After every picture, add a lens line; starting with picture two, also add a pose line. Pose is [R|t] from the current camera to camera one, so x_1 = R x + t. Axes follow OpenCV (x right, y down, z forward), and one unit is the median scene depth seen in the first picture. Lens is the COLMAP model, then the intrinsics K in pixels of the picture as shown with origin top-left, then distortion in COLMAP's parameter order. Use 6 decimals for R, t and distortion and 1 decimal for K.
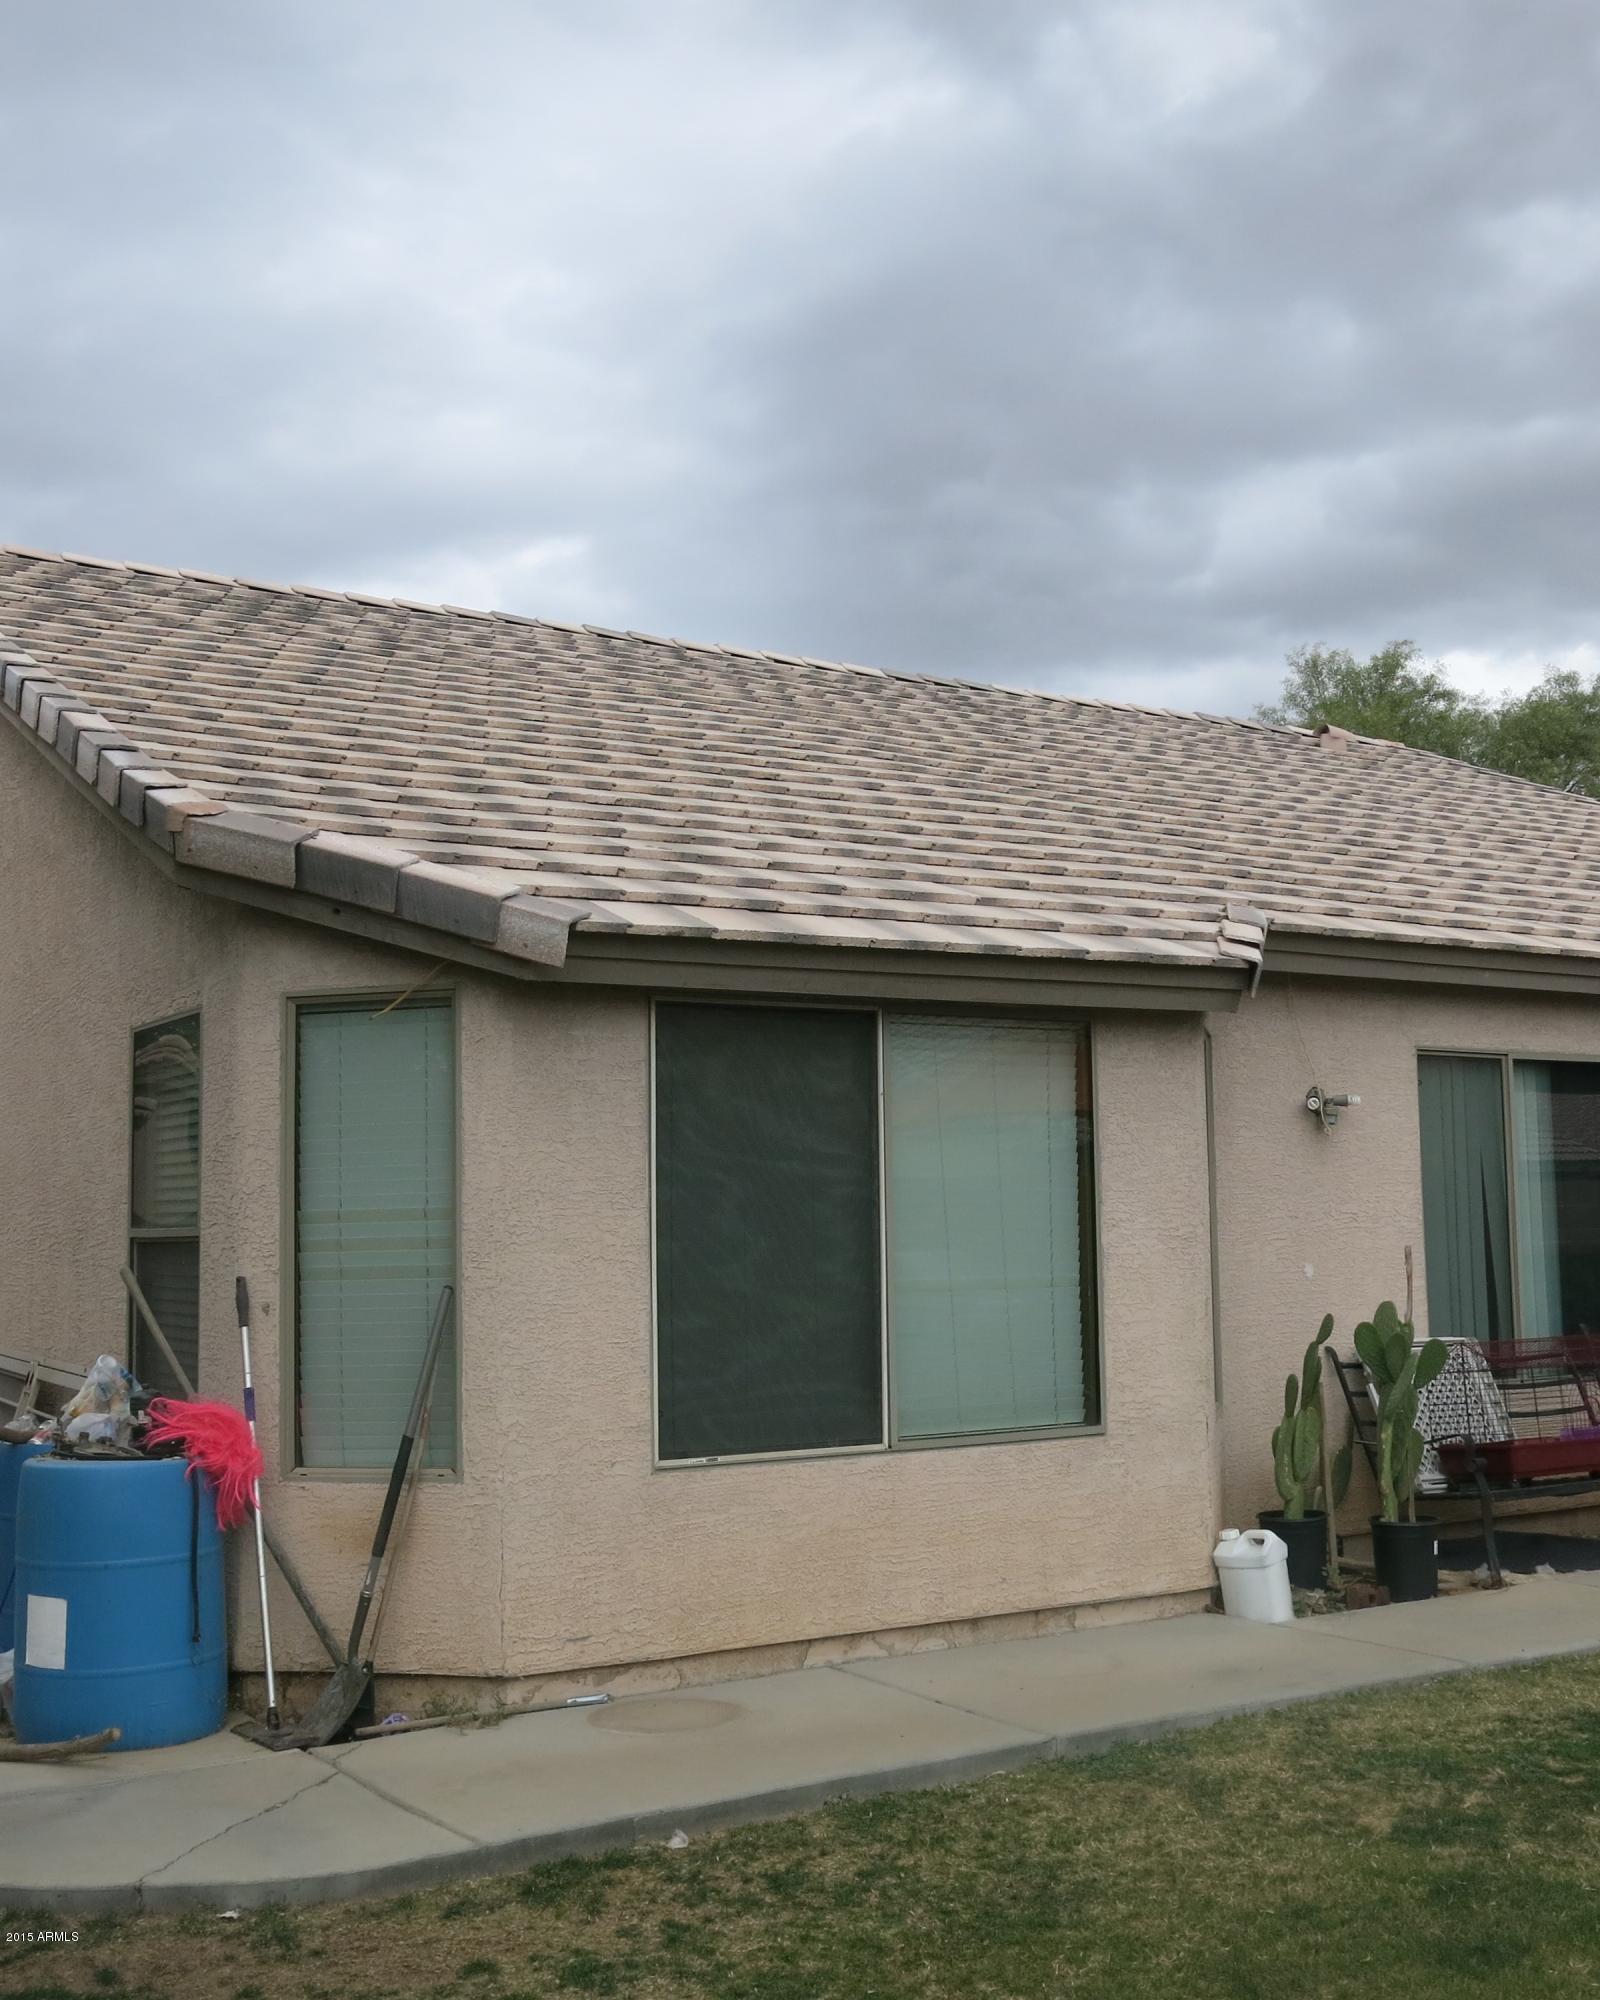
lens RADIAL K [[2216.8, 0, 808.1], [0, 2216.8, 1006.2], [0, 0, 1]] dist [-0.019383, 0.000000]
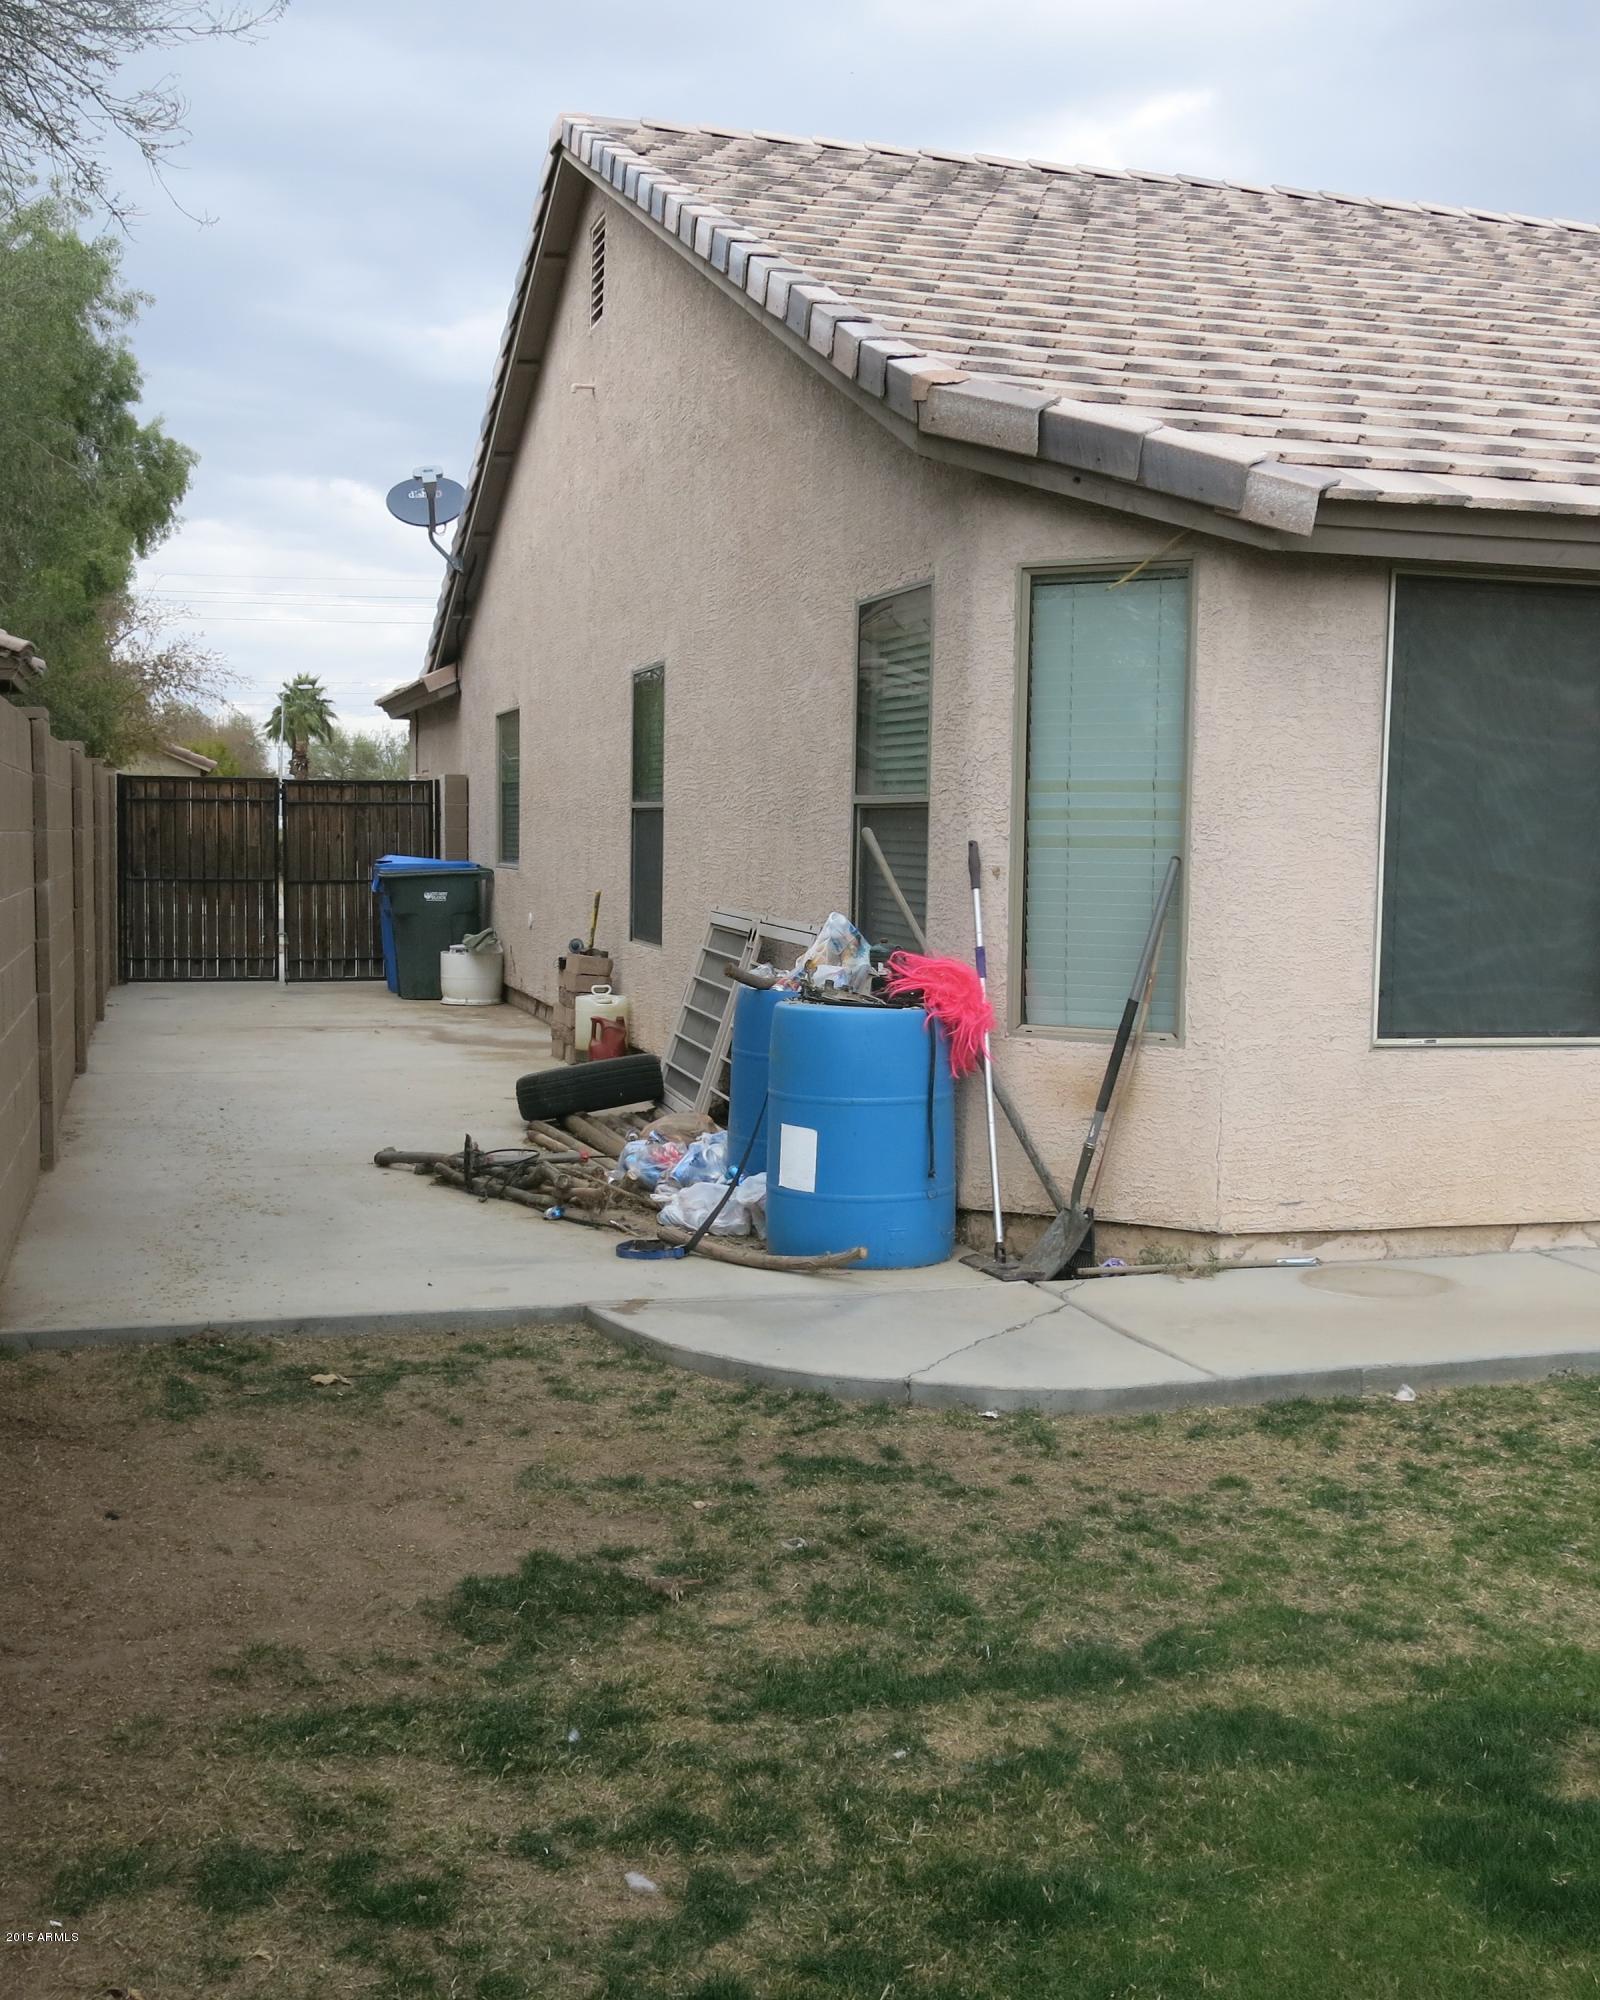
lens RADIAL K [[2216.8, 0, 806.1], [0, 2216.8, 1000.8], [0, 0, 1]] dist [-0.019383, 0.000000]
pose [[0.961682, 0.055654, -0.268460, -0.046796], [-0.007501, 0.984155, 0.177154, 0.011929], [0.274066, -0.168352, 0.946861, -0.019388]]
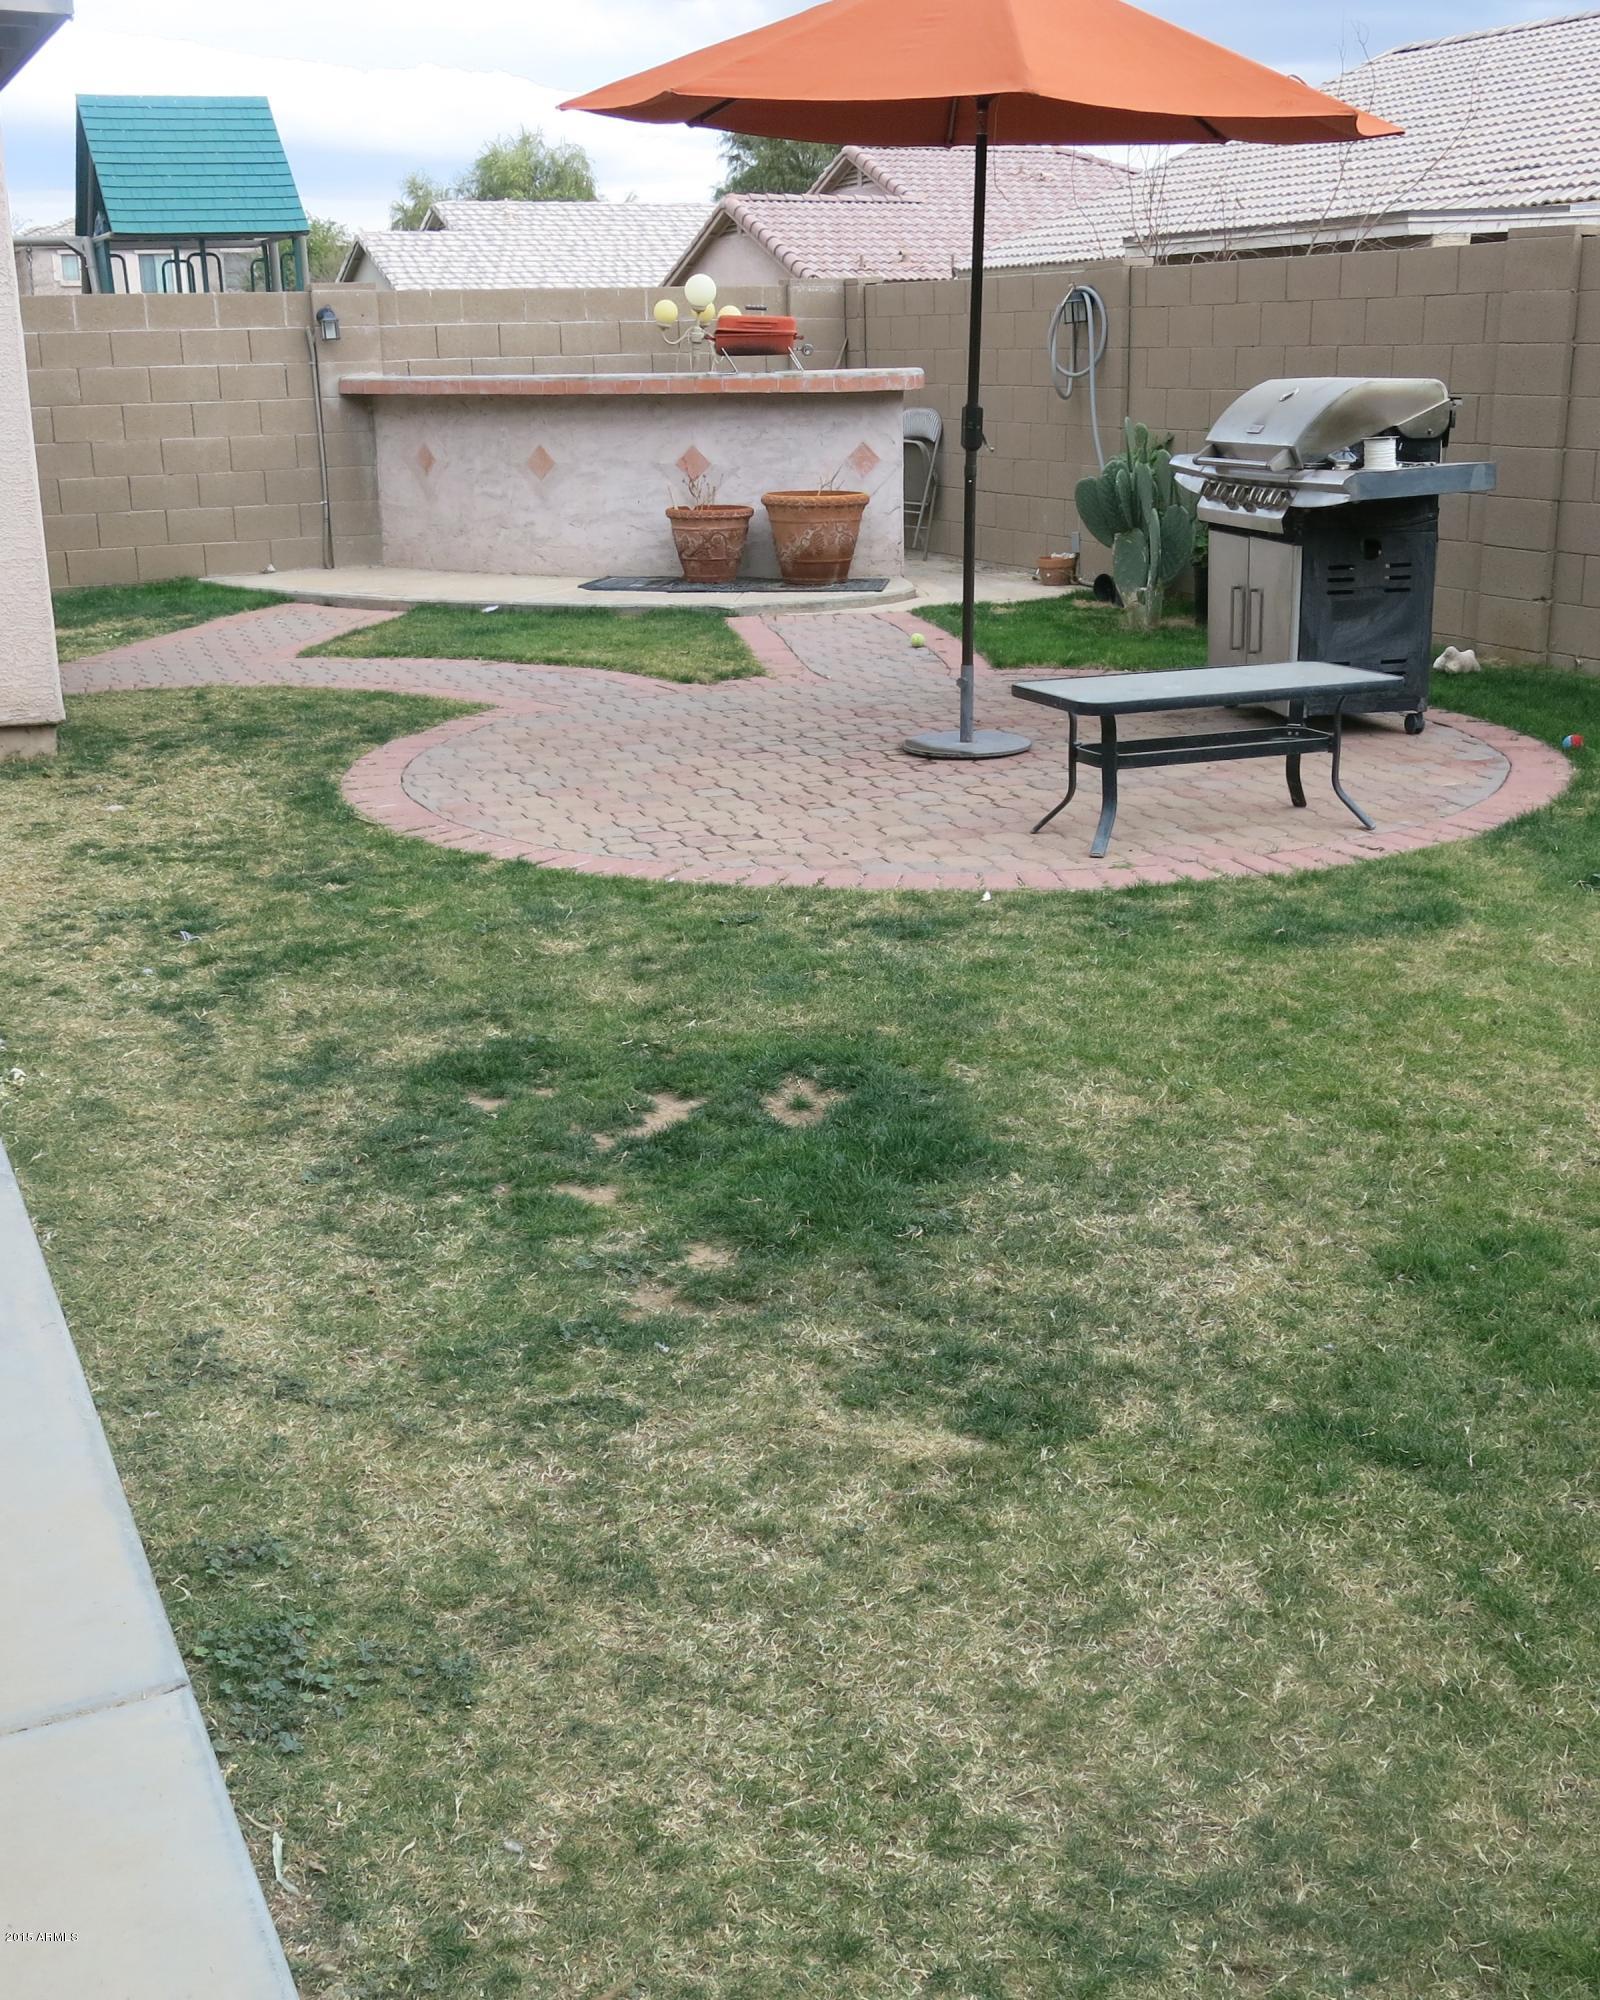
lens RADIAL K [[2216.8, 0, 803.4], [0, 2216.8, 1019.6], [0, 0, 1]] dist [-0.019383, 0.000000]
pose [[0.125417, -0.278169, 0.952309, -0.179922], [-0.080476, 0.953873, 0.289224, 0.089399], [-0.988835, -0.112912, 0.097246, 0.759898]]
